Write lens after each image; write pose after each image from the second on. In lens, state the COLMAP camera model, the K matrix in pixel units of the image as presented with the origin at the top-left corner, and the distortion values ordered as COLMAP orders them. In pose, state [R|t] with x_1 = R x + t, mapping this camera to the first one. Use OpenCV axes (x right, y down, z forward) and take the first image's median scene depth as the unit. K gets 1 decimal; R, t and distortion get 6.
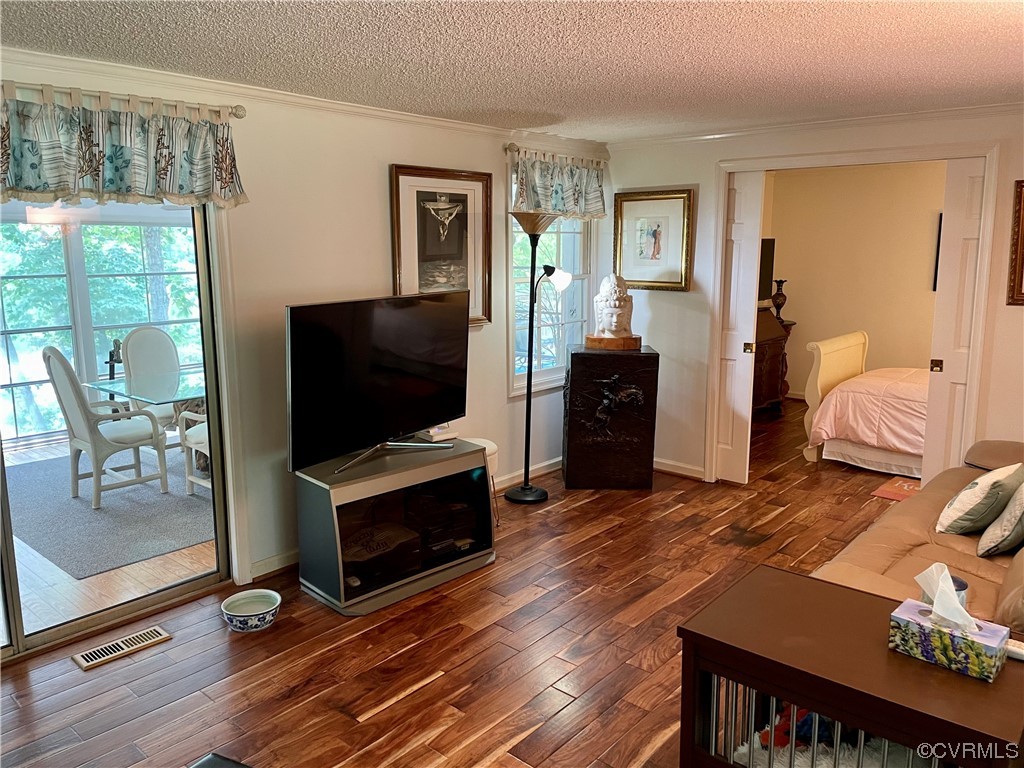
lens RADIAL K [[768.5, 0, 512.0], [0, 768.5, 384.0], [0, 0, 1]] dist [0.045169, -0.000911]
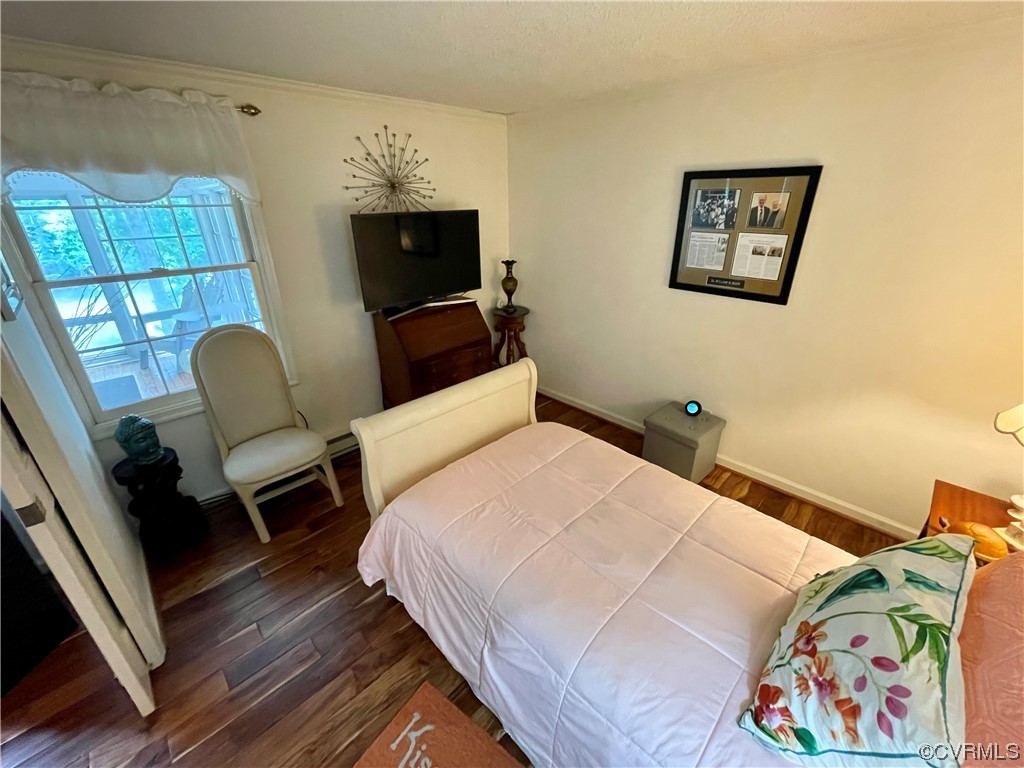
lens RADIAL K [[416.7, 0, 512.0], [0, 416.7, 384.0], [0, 0, 1]] dist [0.000042, 0.000152]
pose [[0.997051, 0.029365, -0.070905, 0.525833], [-0.011420, 0.970384, 0.241299, -0.154877], [0.075890, -0.239778, 0.967857, 0.728506]]
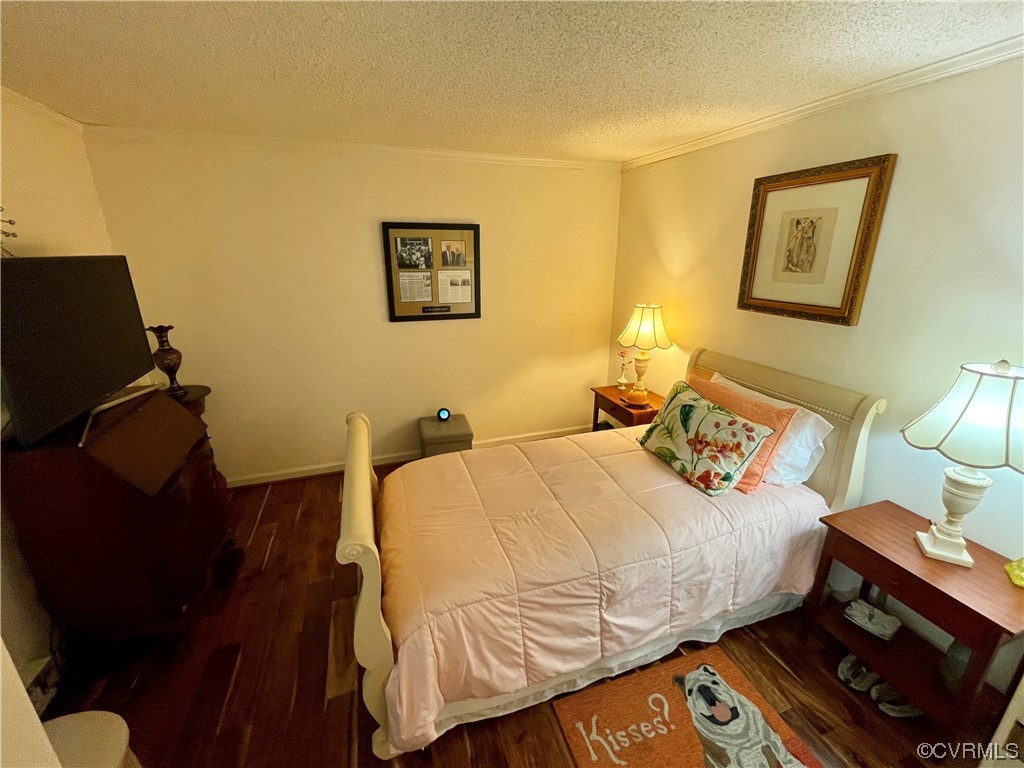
lens RADIAL K [[416.7, 0, 512.0], [0, 416.7, 384.0], [0, 0, 1]] dist [0.000042, 0.000152]
pose [[0.494950, -0.258712, 0.829514, 0.279966], [0.153188, 0.965675, 0.209775, -0.160351], [-0.855312, 0.023243, 0.517592, 0.828871]]
